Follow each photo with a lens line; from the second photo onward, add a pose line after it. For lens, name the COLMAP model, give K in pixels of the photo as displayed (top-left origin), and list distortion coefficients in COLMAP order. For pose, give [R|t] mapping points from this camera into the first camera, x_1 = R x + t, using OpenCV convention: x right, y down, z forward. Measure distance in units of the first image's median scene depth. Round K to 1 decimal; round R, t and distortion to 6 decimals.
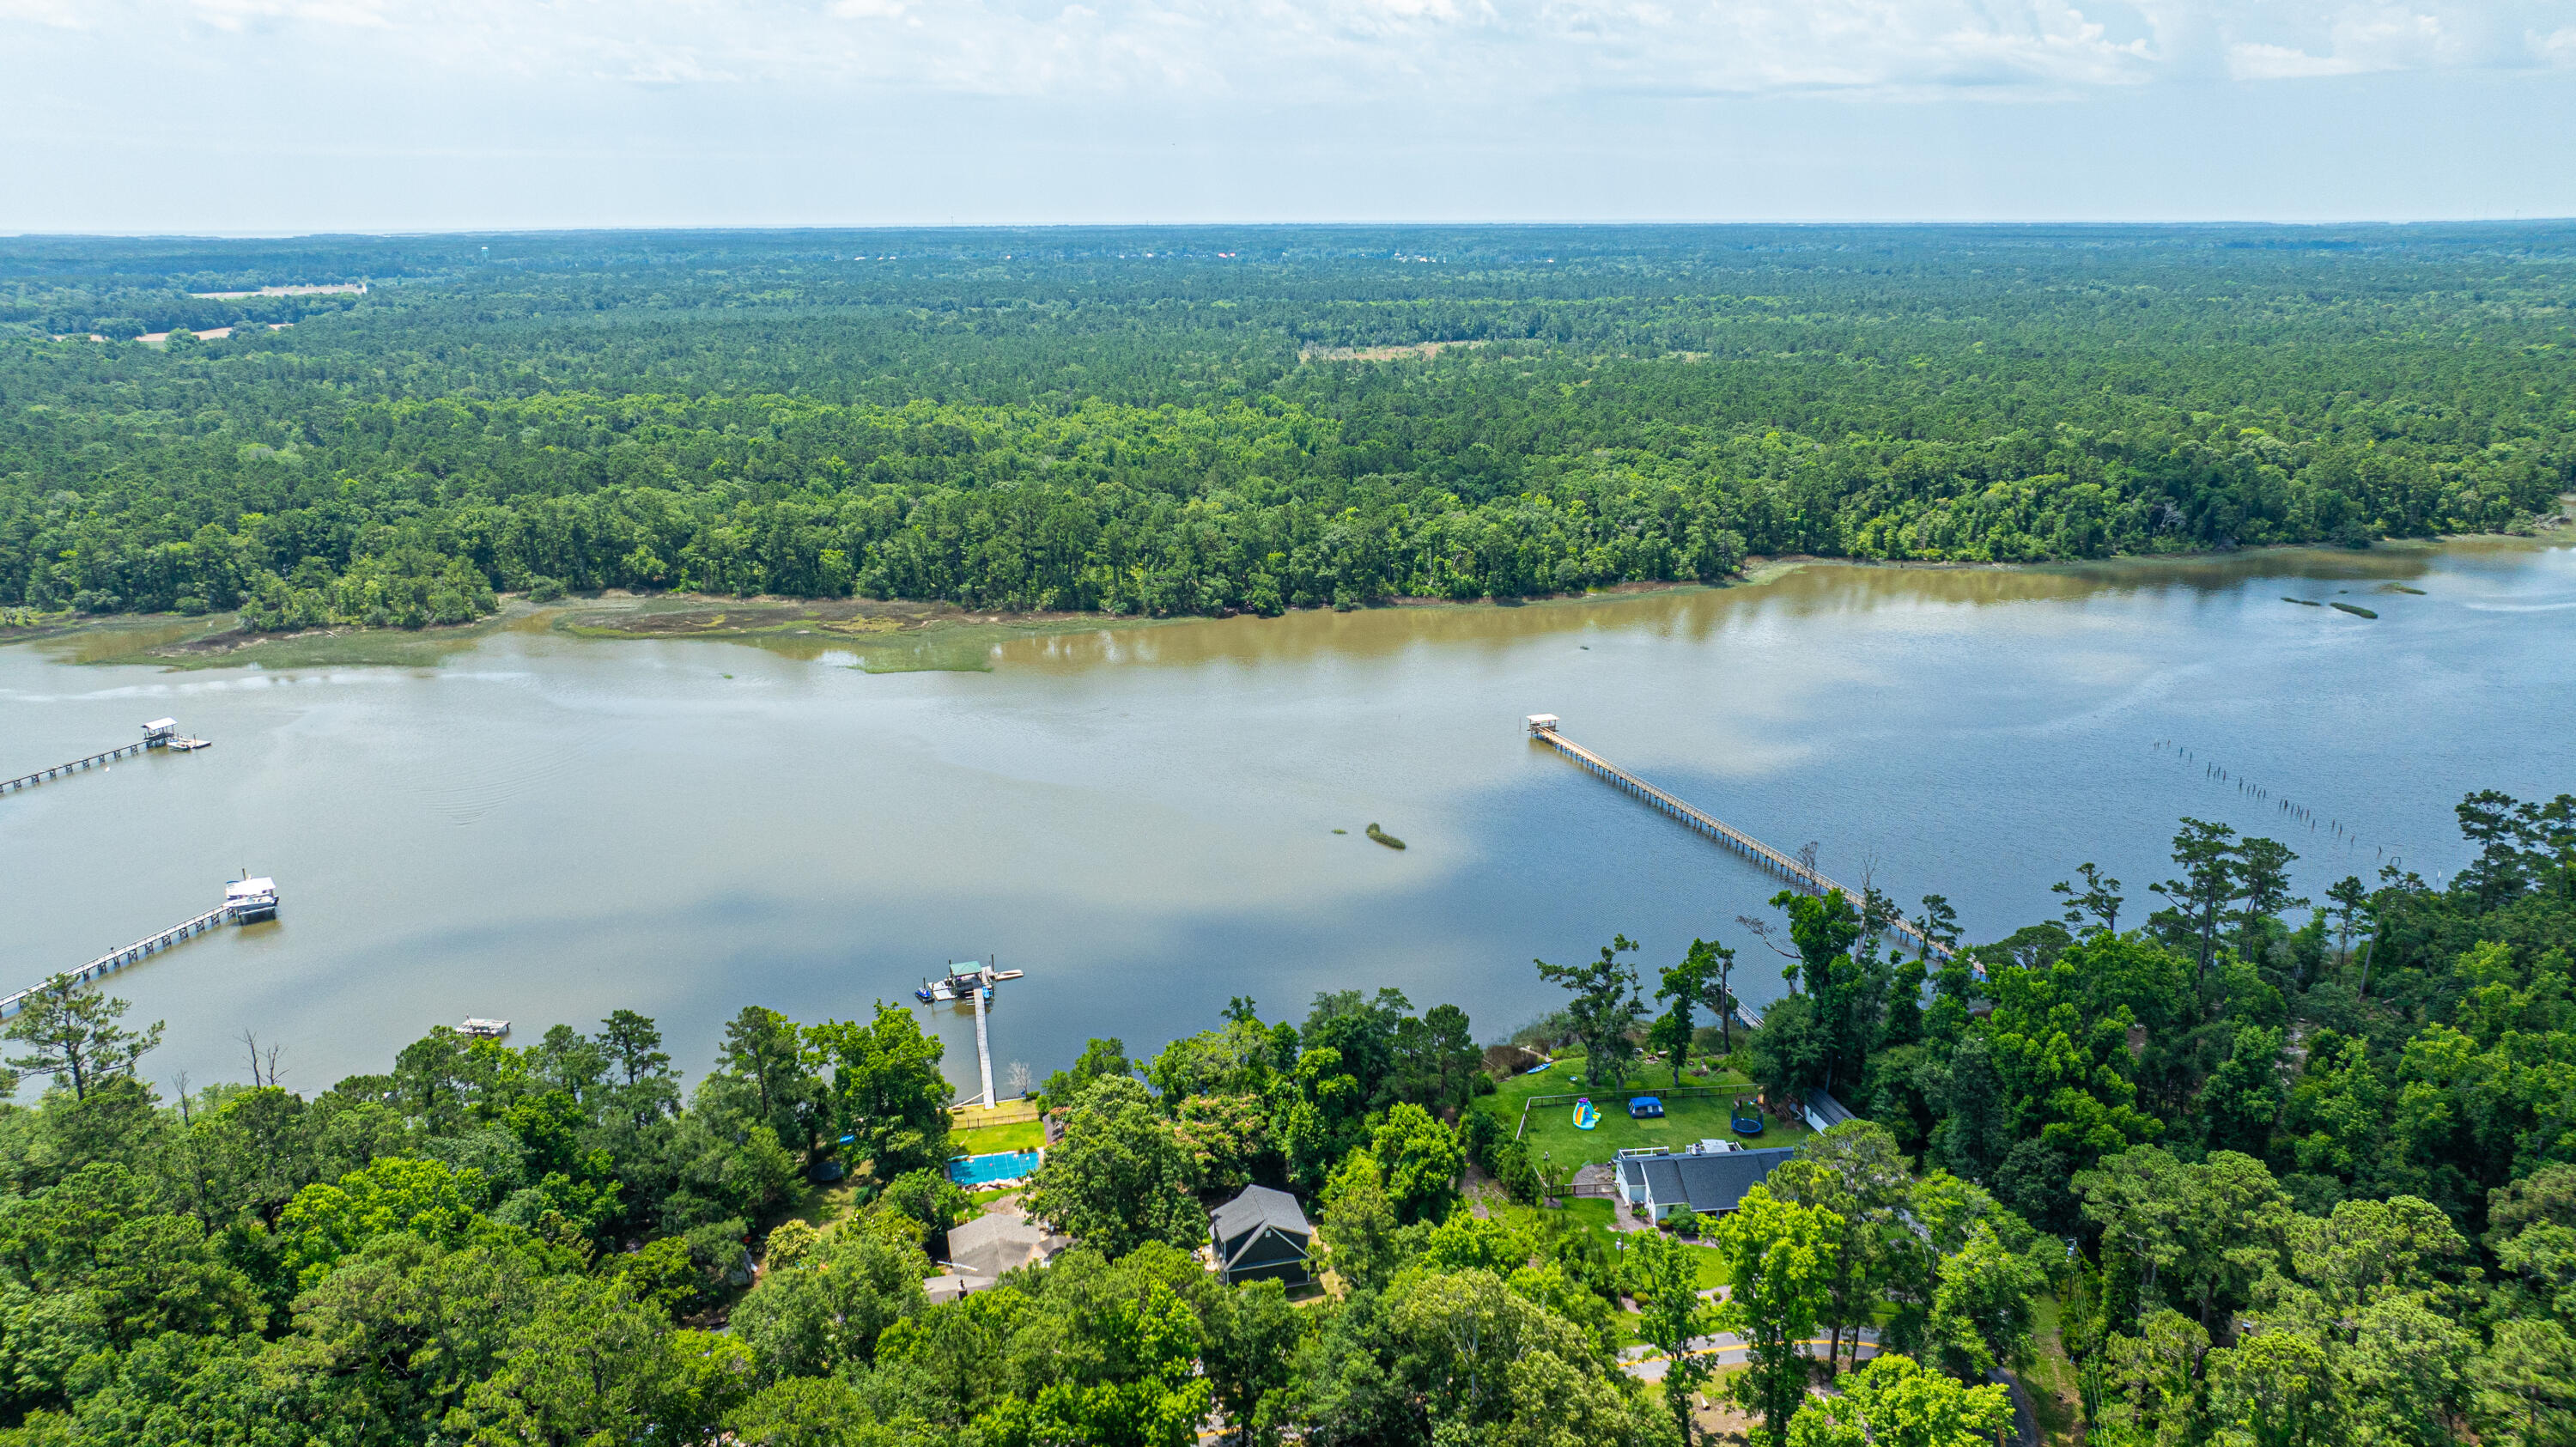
lens RADIAL K [[1809.8, 0, 1288.0], [0, 1809.8, 723.5], [0, 0, 1]] dist [-0.047556, 0.054555]
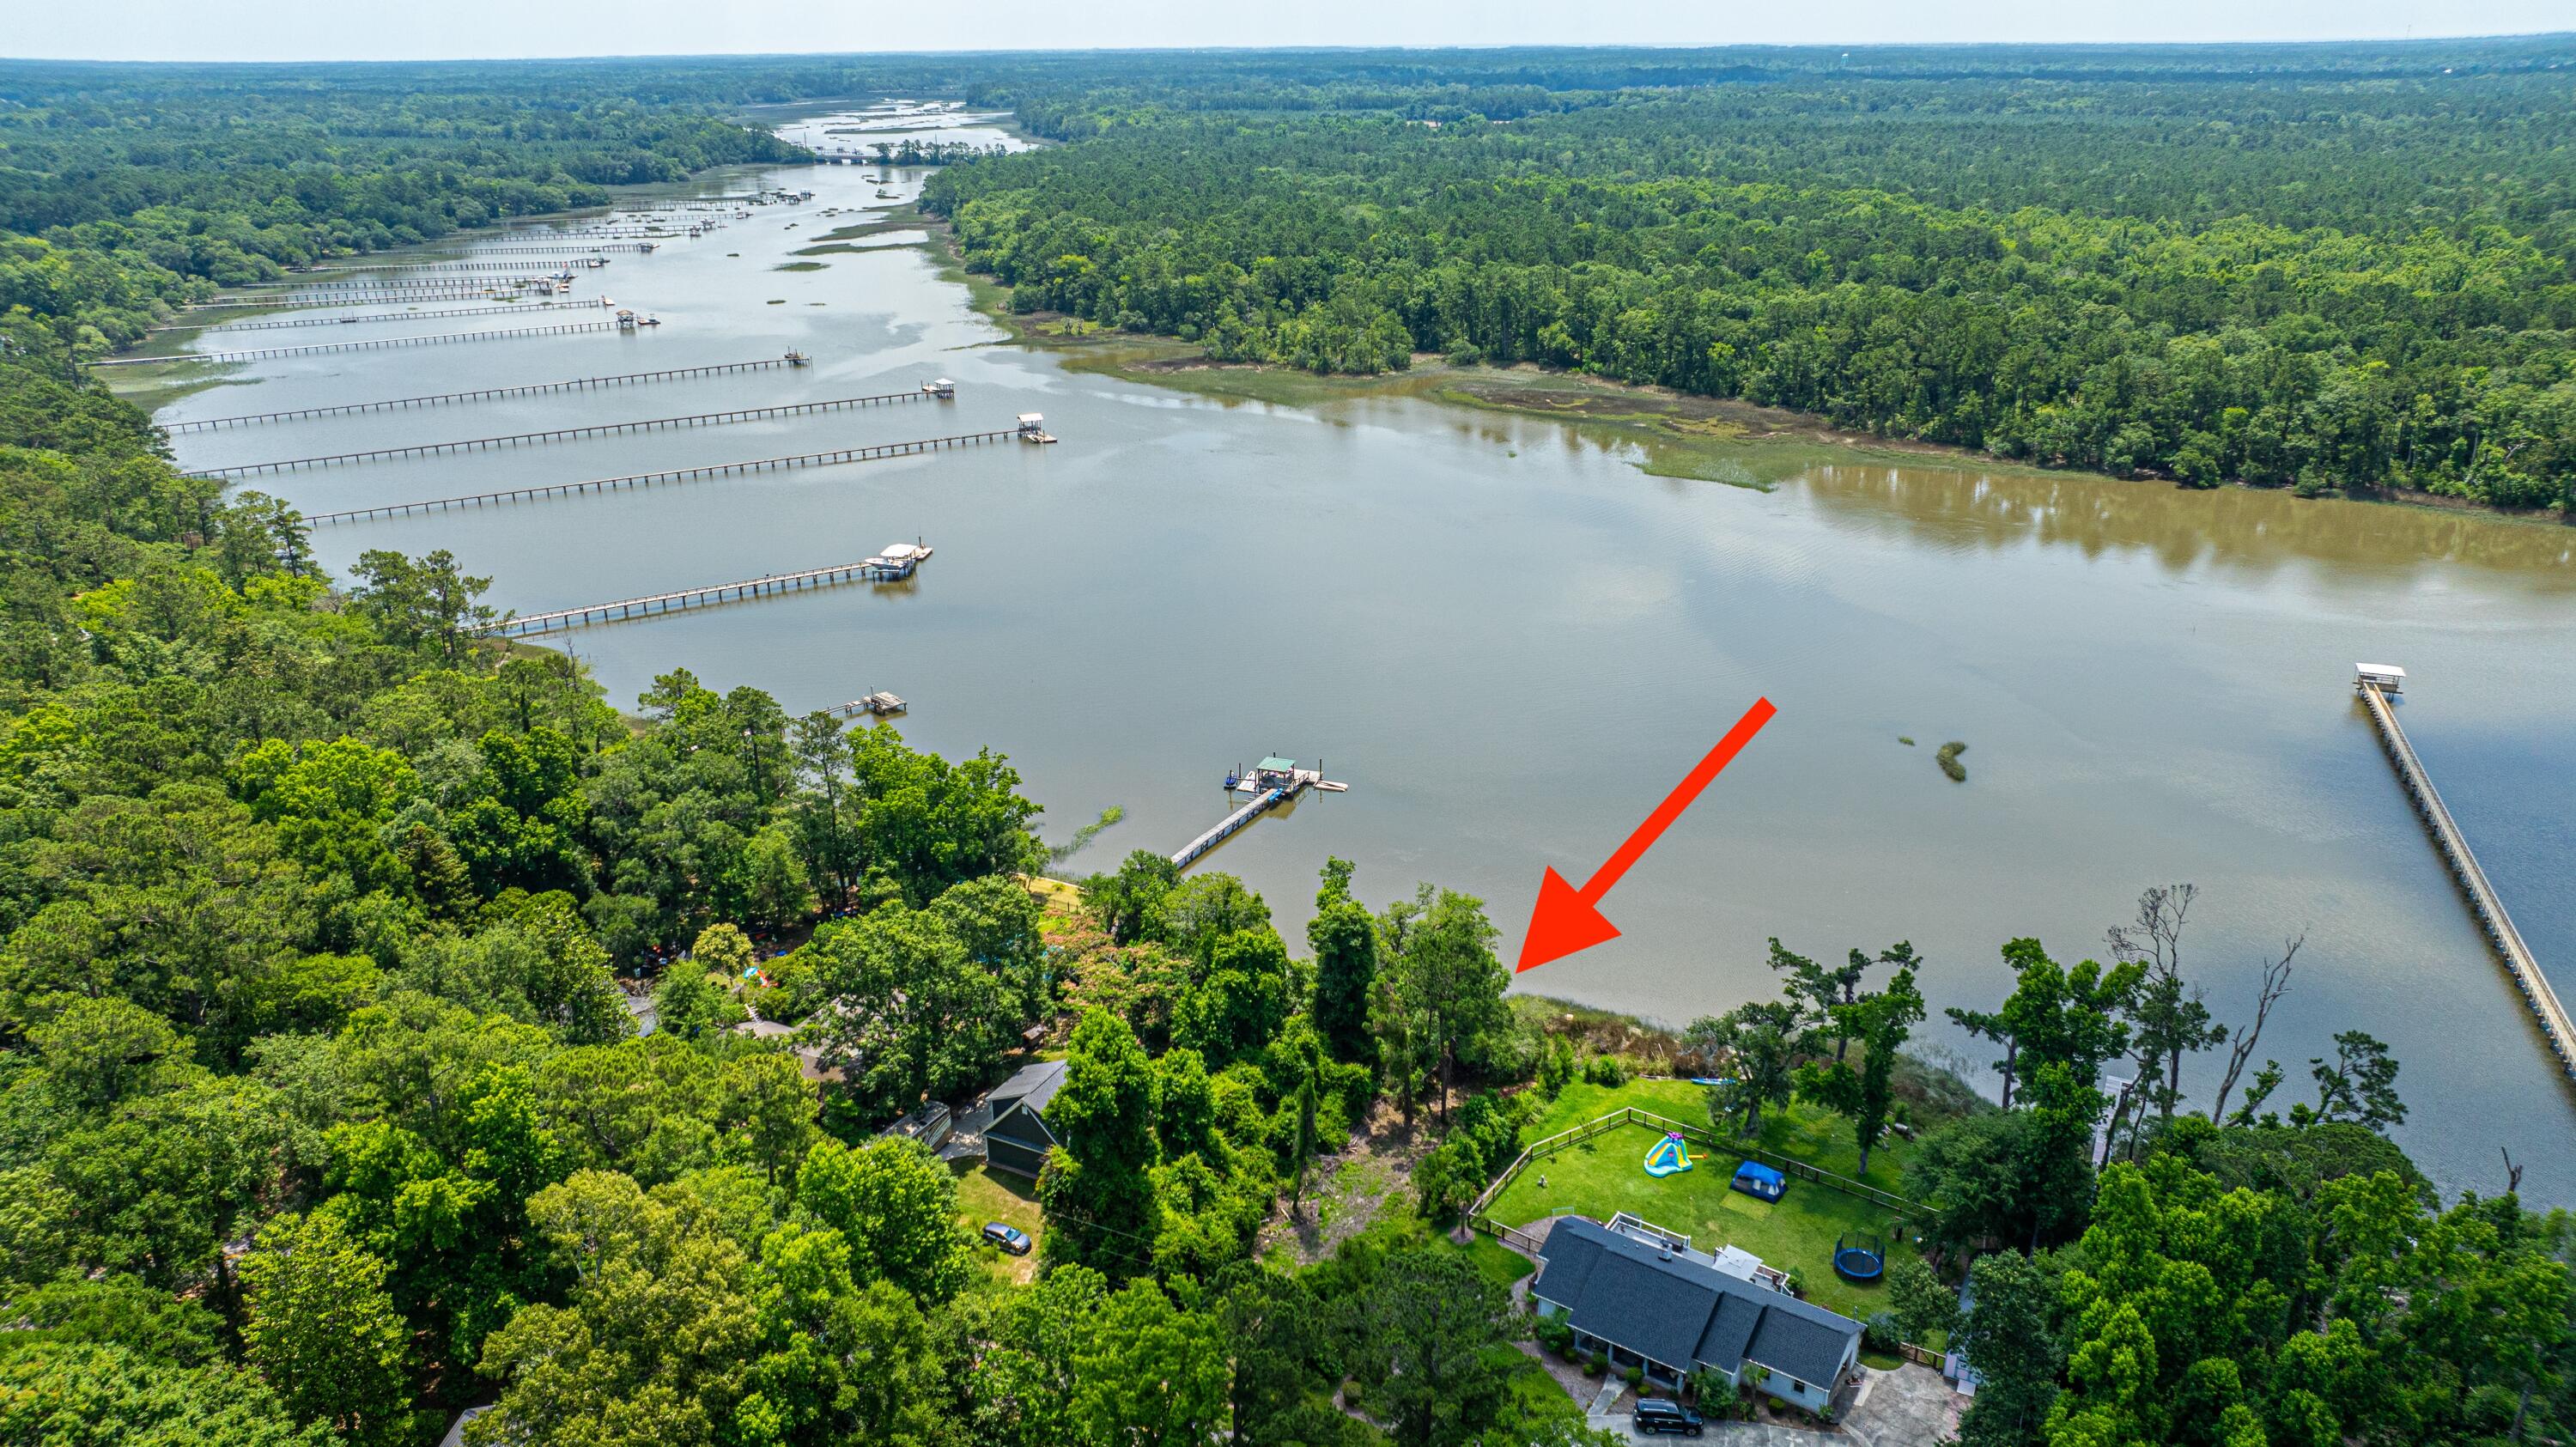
lens RADIAL K [[1803.4, 0, 1288.0], [0, 1803.4, 723.5], [0, 0, 1]] dist [-0.024572, 0.004302]
pose [[0.748869, 0.231898, -0.620820, 0.193473], [-0.173154, 0.972706, 0.154472, -0.012022], [0.639697, -0.008182, 0.768584, 0.159867]]
